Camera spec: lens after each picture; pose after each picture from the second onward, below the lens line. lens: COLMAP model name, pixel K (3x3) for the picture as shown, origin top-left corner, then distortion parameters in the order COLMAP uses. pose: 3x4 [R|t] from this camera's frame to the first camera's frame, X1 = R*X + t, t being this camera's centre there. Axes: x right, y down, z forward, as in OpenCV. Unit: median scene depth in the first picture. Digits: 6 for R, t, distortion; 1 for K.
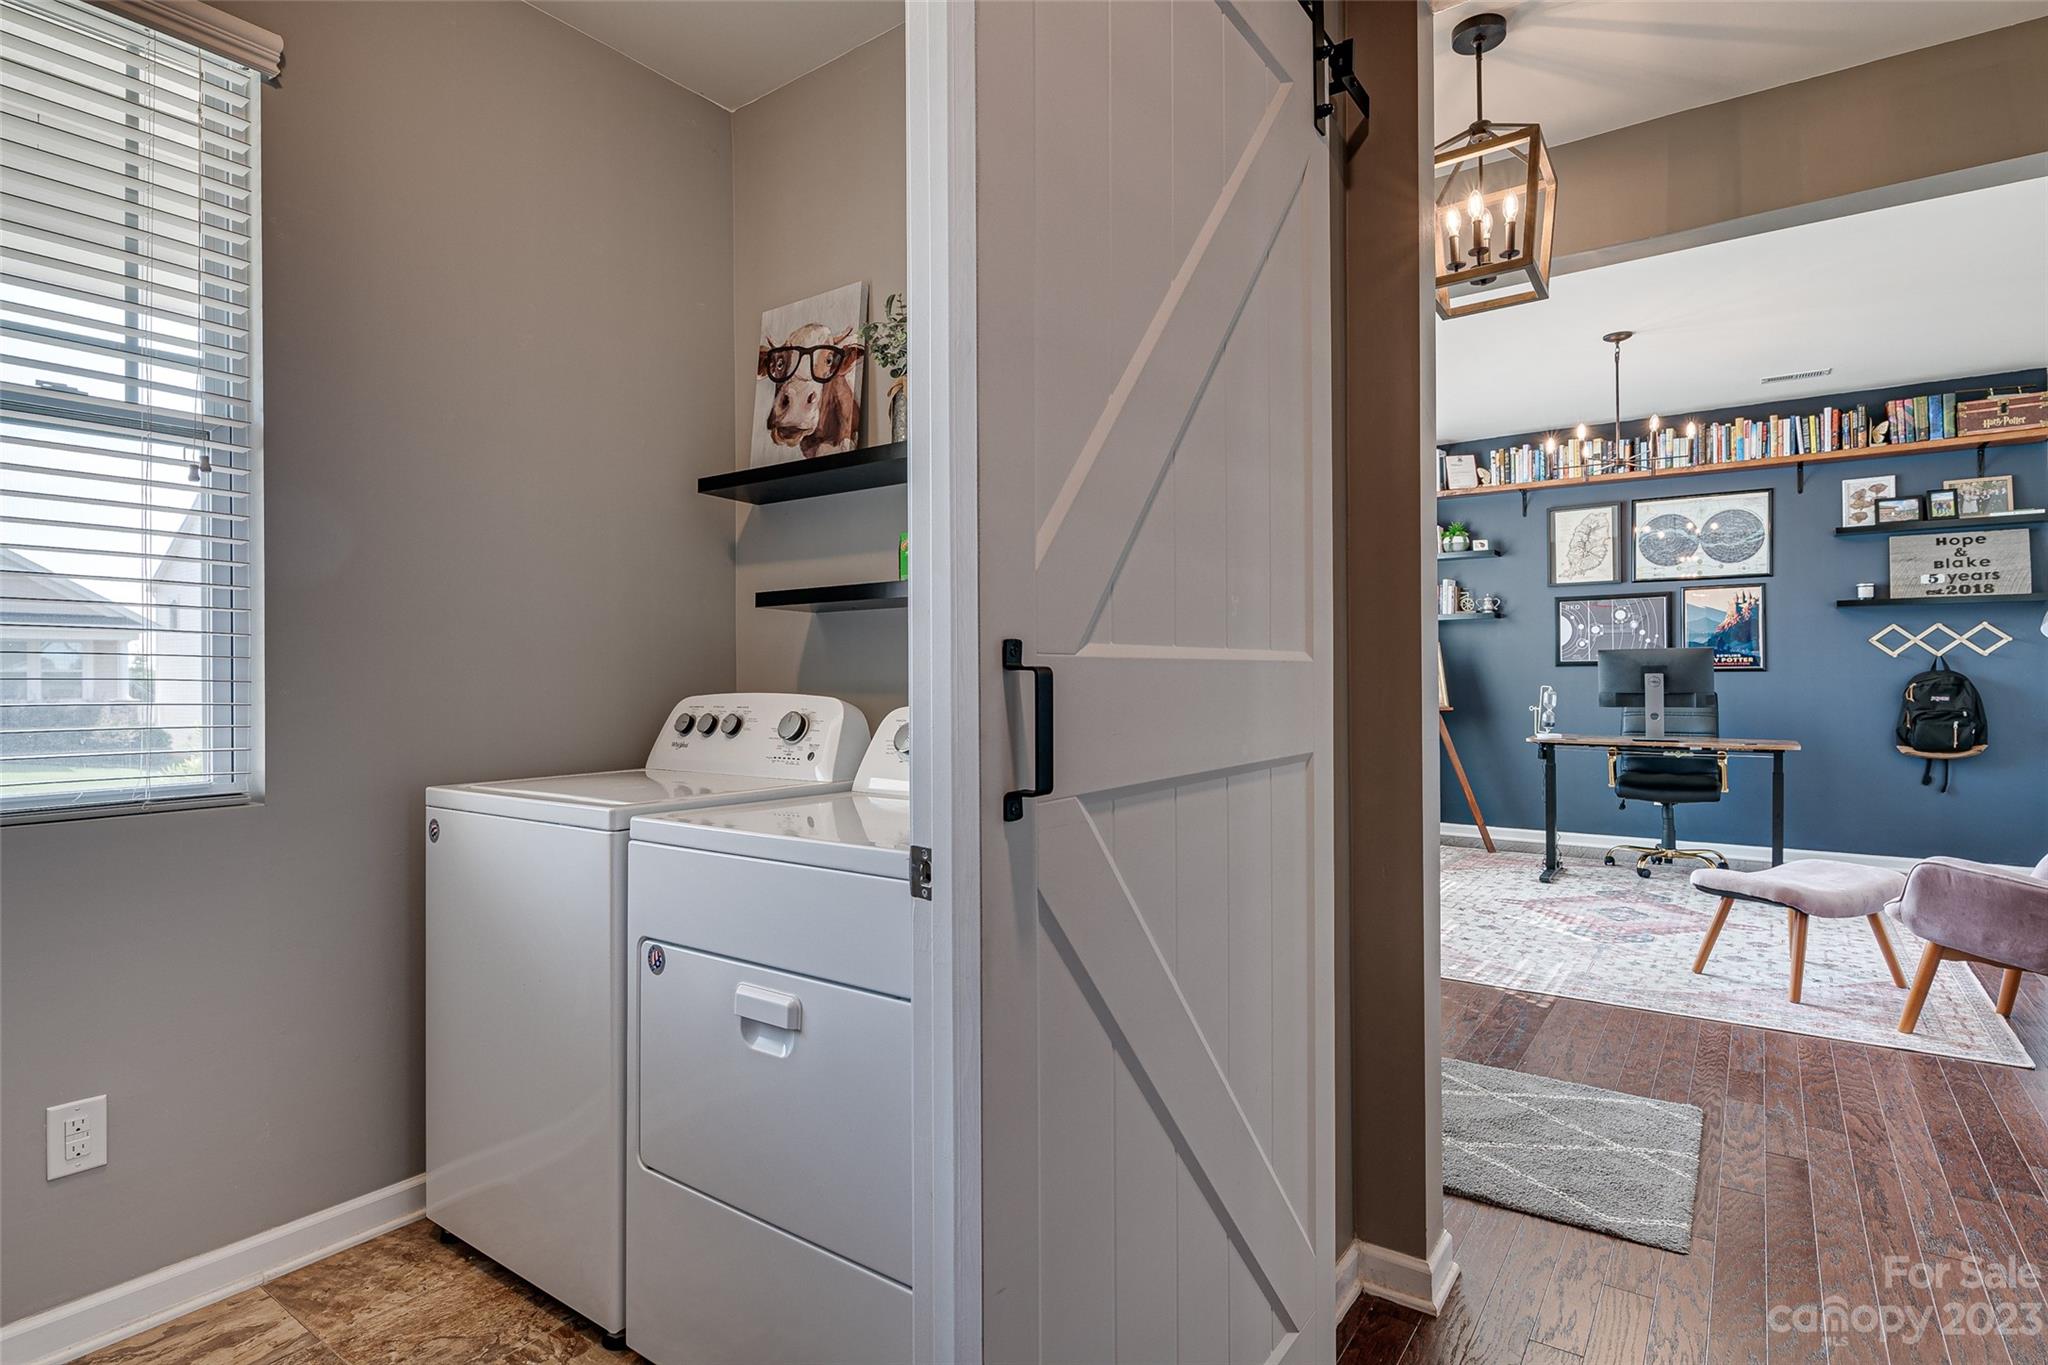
lens RADIAL K [[1036.8, 0, 1027.1], [0, 1036.8, 668.2], [0, 0, 1]] dist [0.009577, -0.011752]
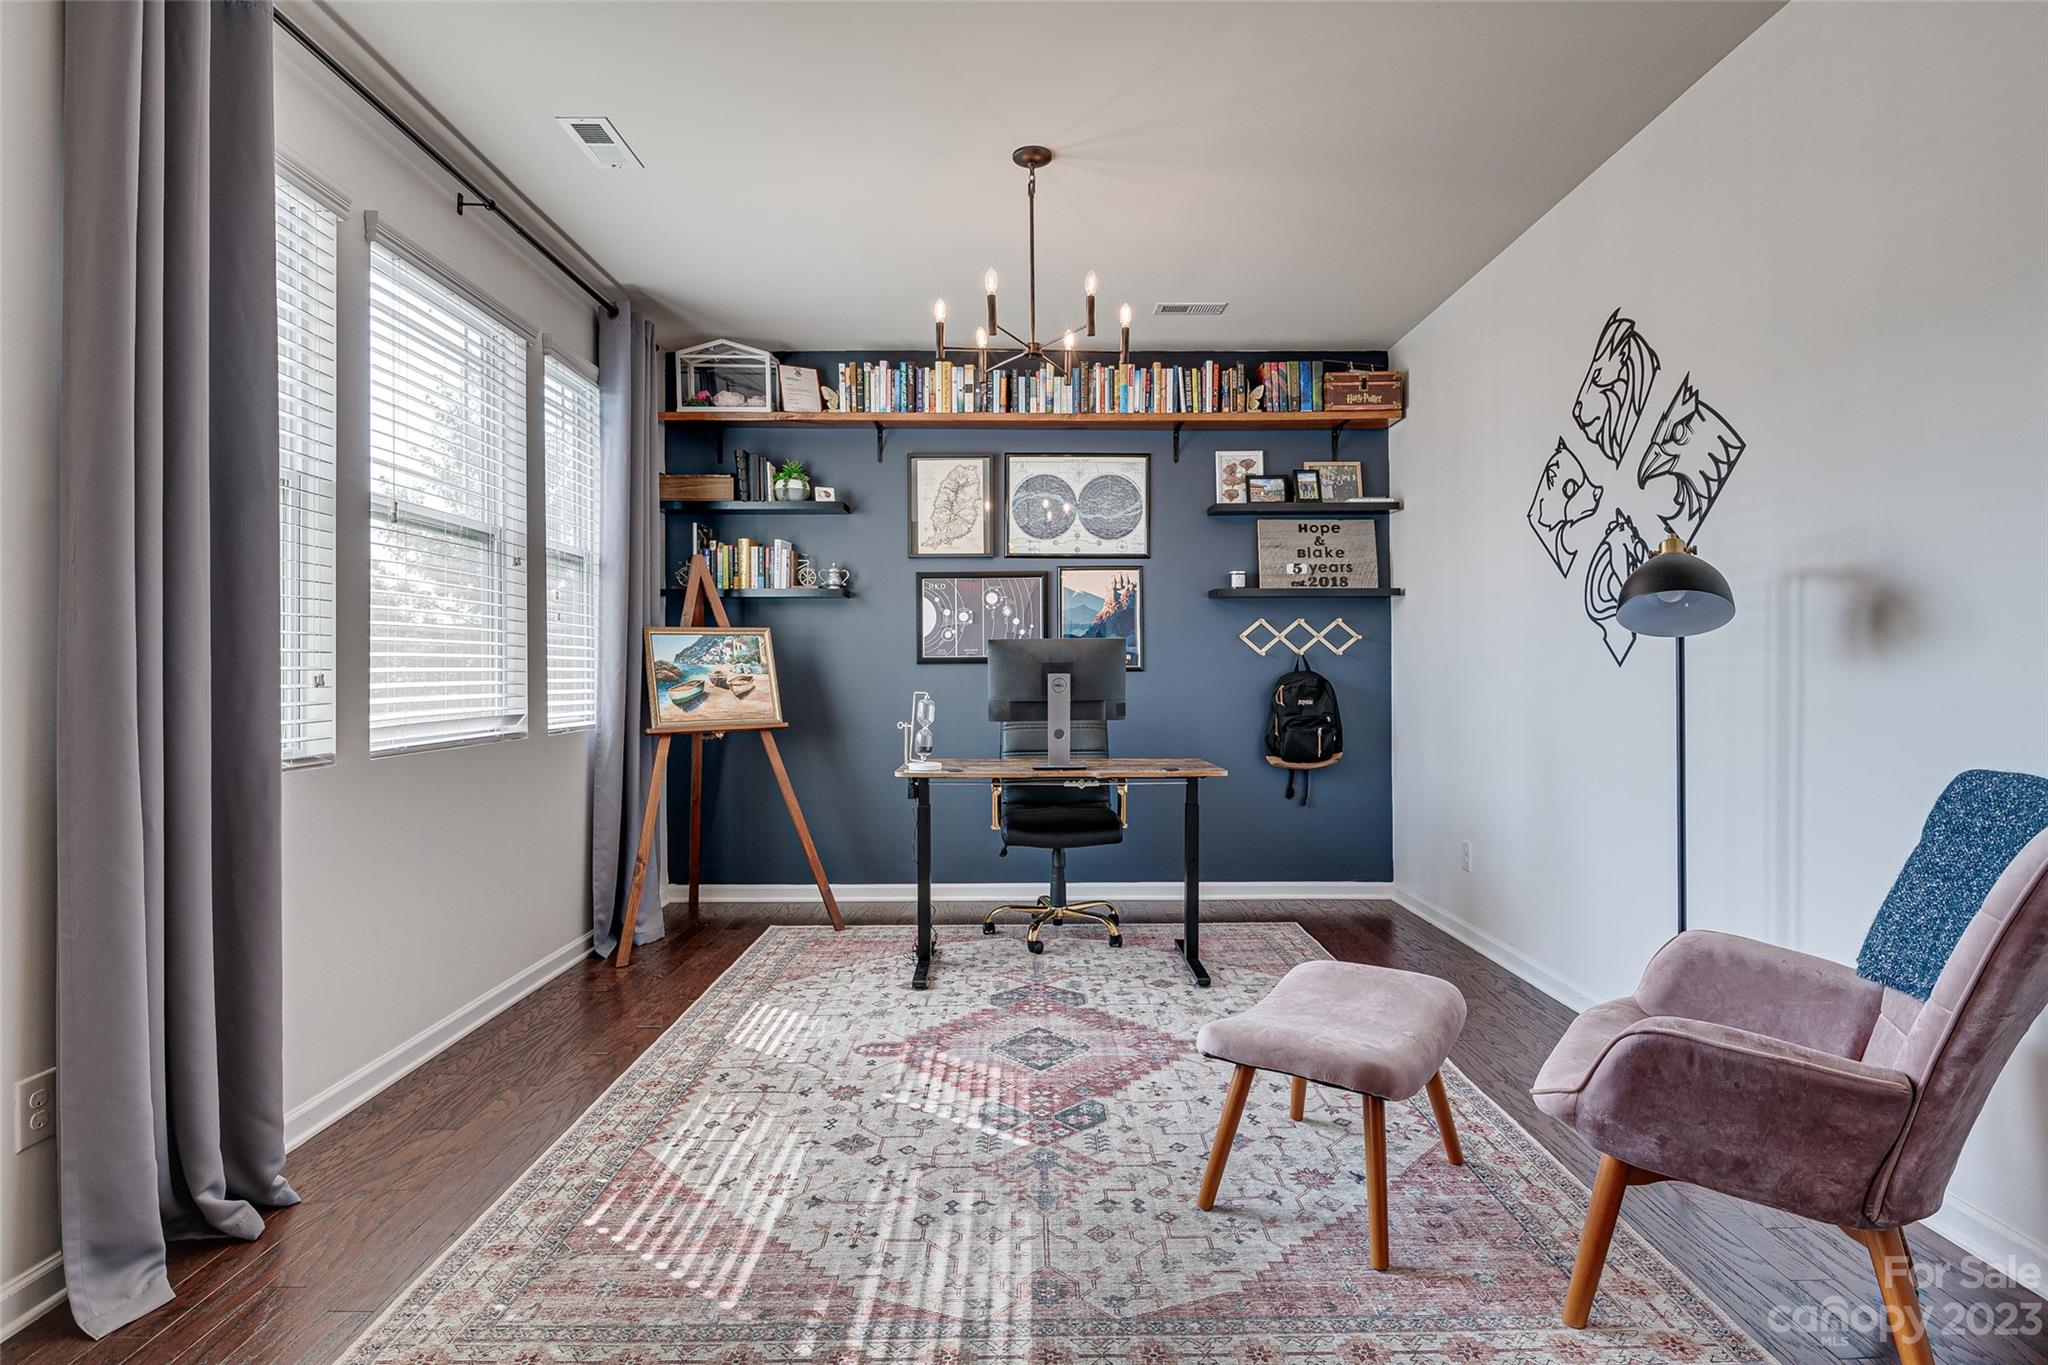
lens RADIAL K [[1036.8, 0, 1032.1], [0, 1036.8, 667.8], [0, 0, 1]] dist [0.009577, -0.011752]
pose [[0.810237, 0.004862, 0.586082, 0.155817], [-0.004792, 0.999987, -0.001671, 0.002074], [-0.586082, -0.001454, 0.810250, 0.391800]]
